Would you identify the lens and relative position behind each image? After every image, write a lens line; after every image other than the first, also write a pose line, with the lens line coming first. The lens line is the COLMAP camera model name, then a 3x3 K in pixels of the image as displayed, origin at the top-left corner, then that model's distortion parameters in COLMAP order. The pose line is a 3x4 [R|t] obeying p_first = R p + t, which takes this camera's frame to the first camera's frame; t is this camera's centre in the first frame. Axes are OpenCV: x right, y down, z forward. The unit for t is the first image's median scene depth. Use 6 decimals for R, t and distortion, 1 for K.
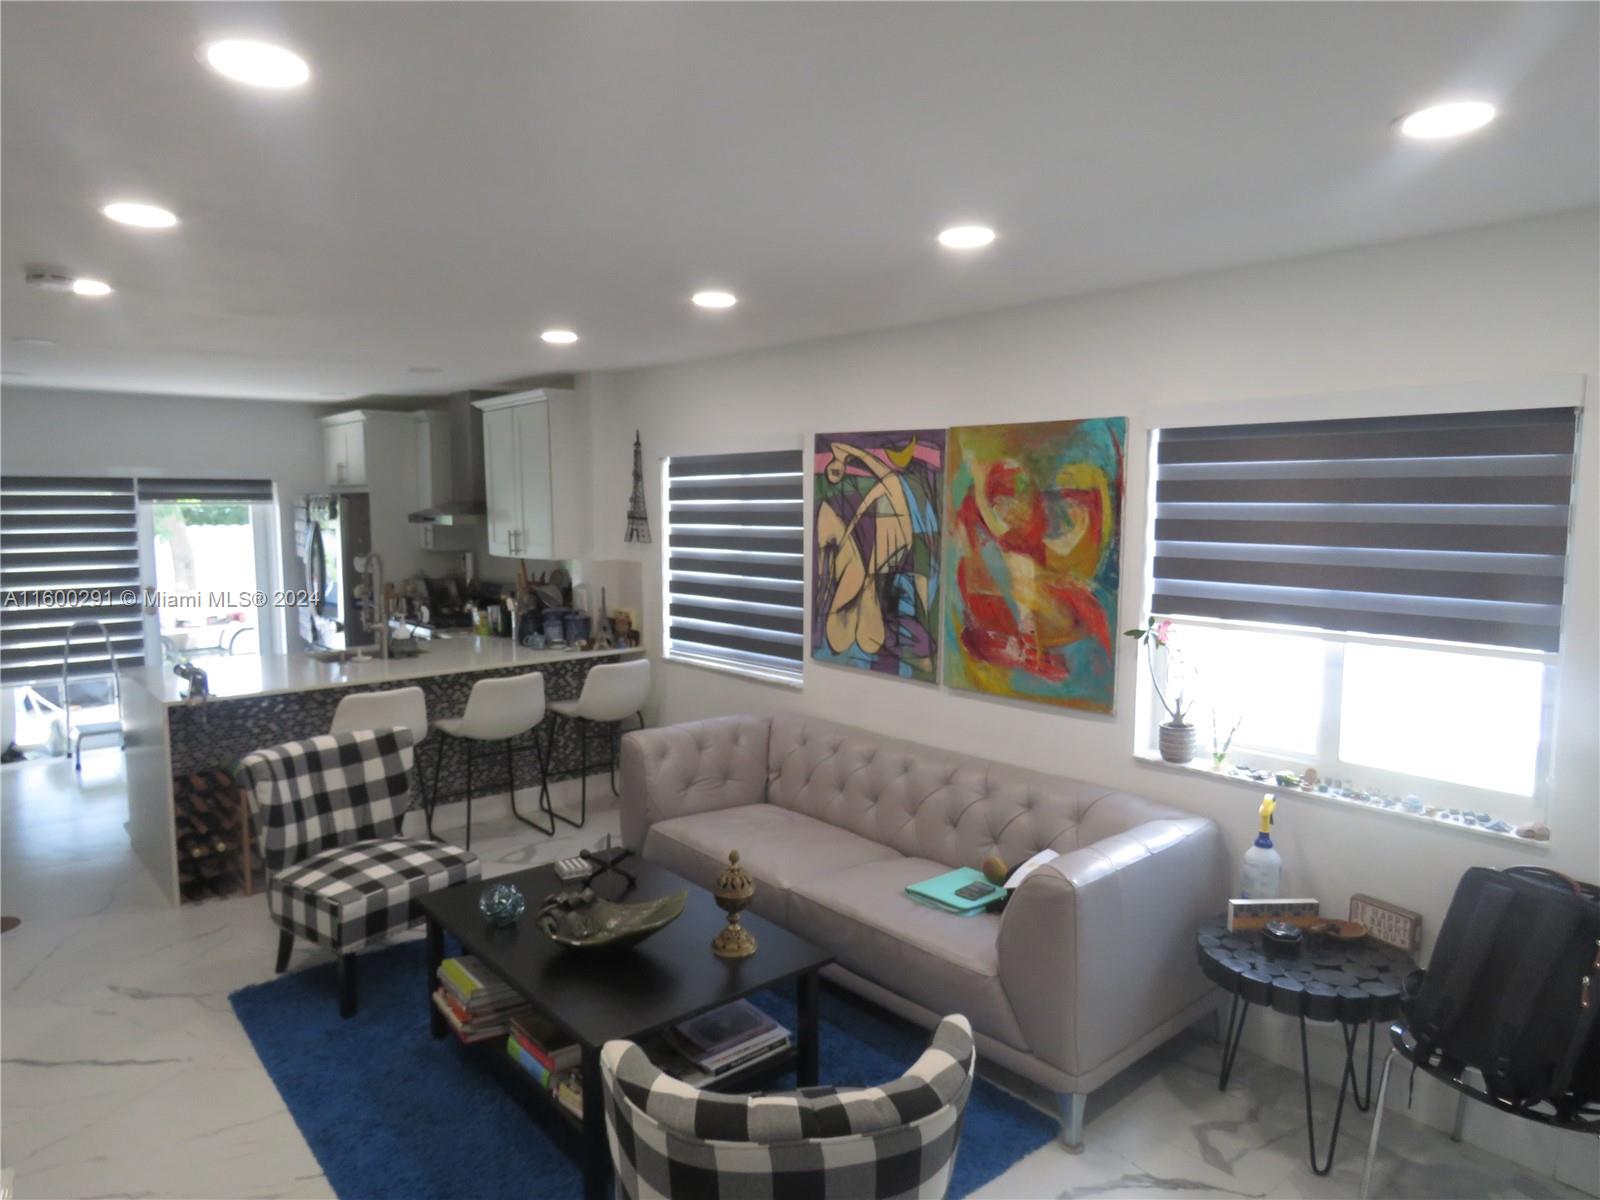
lens RADIAL K [[1016.3, 0, 799.6], [0, 1016.3, 598.9], [0, 0, 1]] dist [-0.011052, 0.004225]
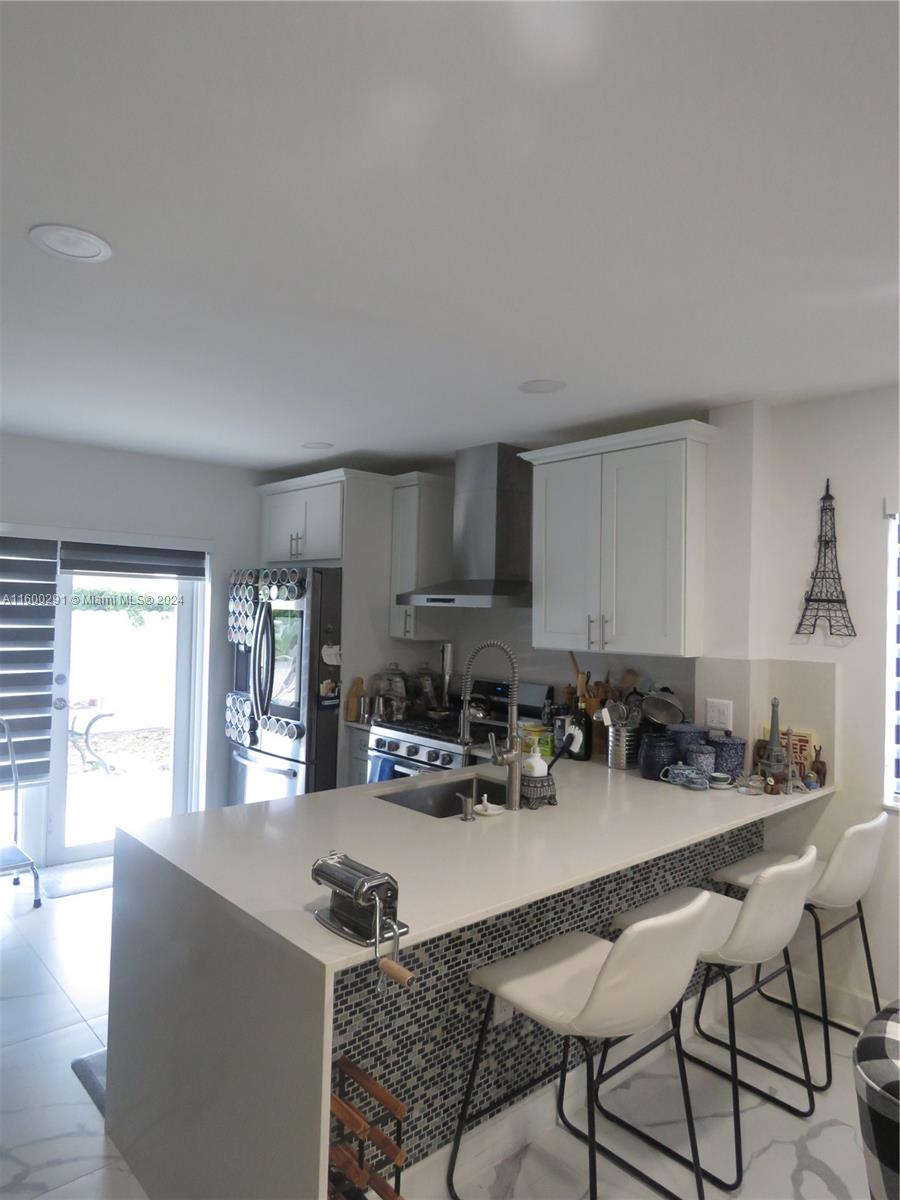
lens RADIAL K [[762.2, 0, 449.5], [0, 762.2, 600.8], [0, 0, 1]] dist [-0.011052, 0.004225]
pose [[0.999529, 0.028263, 0.011994, -0.344943], [-0.026749, 0.993379, -0.111728, -0.011108], [-0.015072, 0.111354, 0.993666, 0.385723]]
